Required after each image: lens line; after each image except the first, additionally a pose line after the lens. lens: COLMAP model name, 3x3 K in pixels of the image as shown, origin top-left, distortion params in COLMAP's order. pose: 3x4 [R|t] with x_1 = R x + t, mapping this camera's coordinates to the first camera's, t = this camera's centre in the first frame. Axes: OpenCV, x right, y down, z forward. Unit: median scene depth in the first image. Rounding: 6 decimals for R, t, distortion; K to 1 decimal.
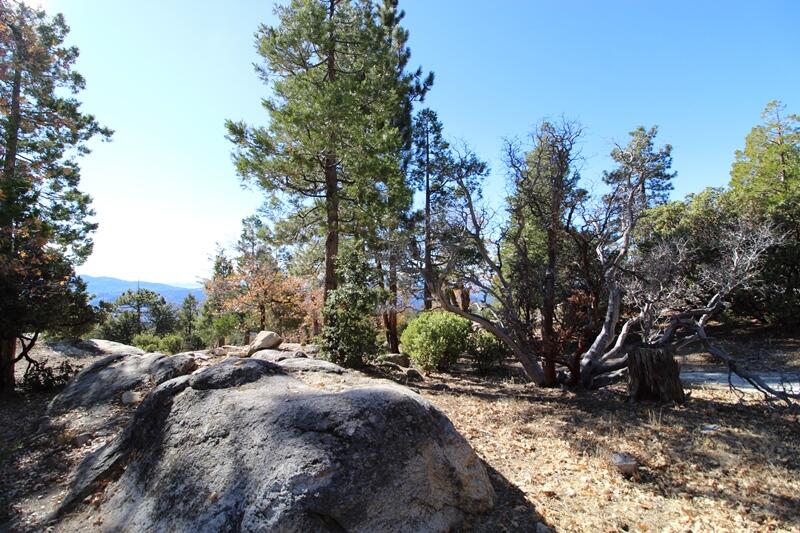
lens RADIAL K [[359.9, 0, 408.8], [0, 359.9, 259.2], [0, 0, 1]] dist [-0.018991, -0.001442]
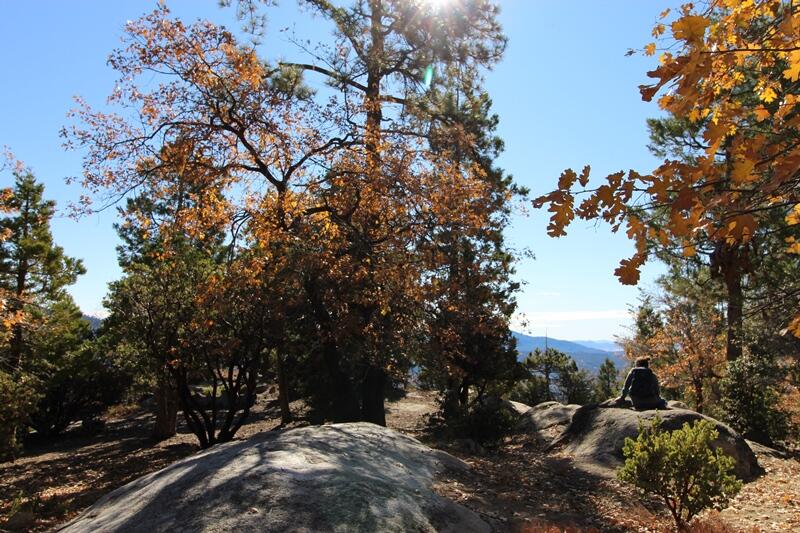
lens RADIAL K [[604.7, 0, 403.3], [0, 604.7, 264.0], [0, 0, 1]] dist [-0.010245, -0.001612]
pose [[0.640705, -0.058300, -0.765571, 0.163510], [0.005321, 0.997426, -0.071503, -0.020667], [0.767769, 0.041738, 0.639366, -0.248492]]
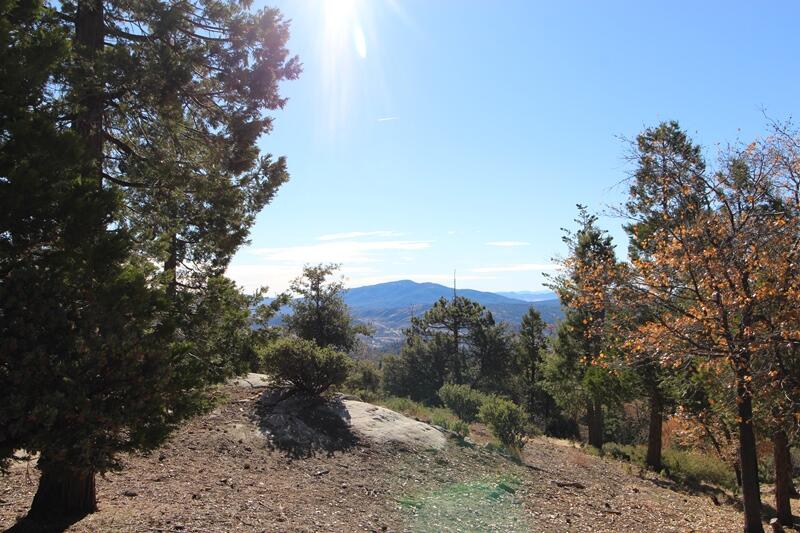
lens RADIAL K [[604.7, 0, 401.8], [0, 604.7, 266.5], [0, 0, 1]] dist [-0.010245, -0.001612]
pose [[0.726994, -0.012066, -0.686537, -0.349983], [0.024619, 0.999661, 0.008501, 0.058328], [0.686202, -0.023082, 0.727045, 0.553877]]
